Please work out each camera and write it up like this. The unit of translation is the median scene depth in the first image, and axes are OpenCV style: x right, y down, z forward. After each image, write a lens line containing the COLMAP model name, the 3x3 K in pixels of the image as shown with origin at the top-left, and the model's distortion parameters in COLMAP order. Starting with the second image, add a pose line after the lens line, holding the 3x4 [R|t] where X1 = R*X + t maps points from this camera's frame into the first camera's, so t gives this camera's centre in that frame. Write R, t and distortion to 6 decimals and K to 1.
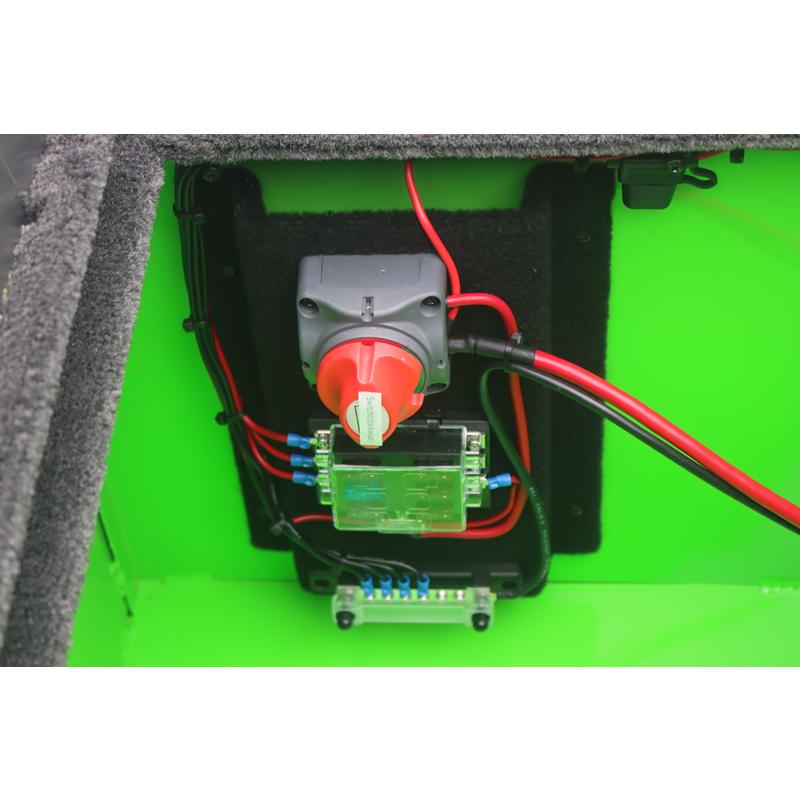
lens RADIAL K [[1736.6, 0, 400.0], [0, 1736.6, 400.0], [0, 0, 1]] dist [0.005908, 0.013081]
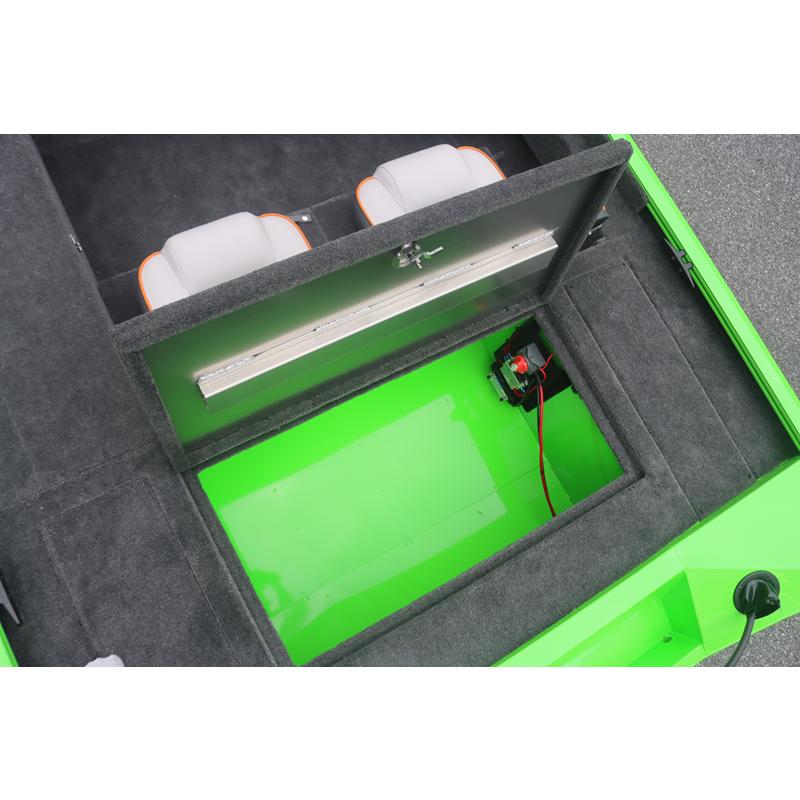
lens RADIAL K [[655.2, 0, 400.0], [0, 655.2, 400.0], [0, 0, 1]] dist [-0.126908, 0.087931]
pose [[0.501023, 0.863142, -0.062938, 0.020310], [-0.799702, 0.489544, 0.347597, -0.367807], [0.330837, -0.123823, 0.935529, -1.116689]]
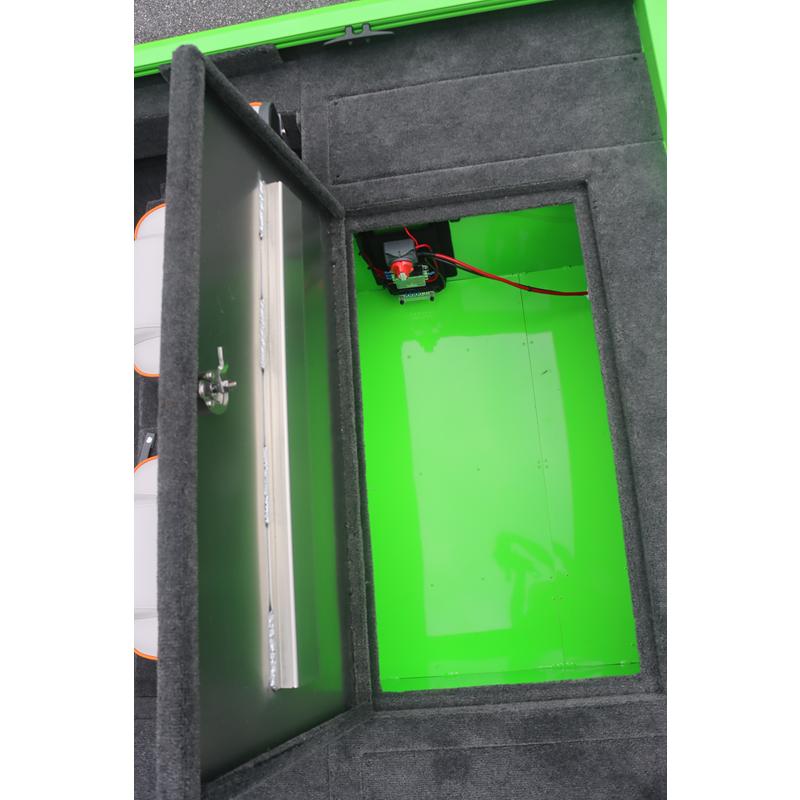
lens RADIAL K [[655.2, 0, 400.0], [0, 655.2, 400.0], [0, 0, 1]] dist [-0.126908, 0.087931]
pose [[0.988347, -0.141983, -0.054876, 0.023420], [0.151819, 0.893361, 0.422915, -0.427369], [-0.011022, -0.426318, 0.904506, -0.747437]]
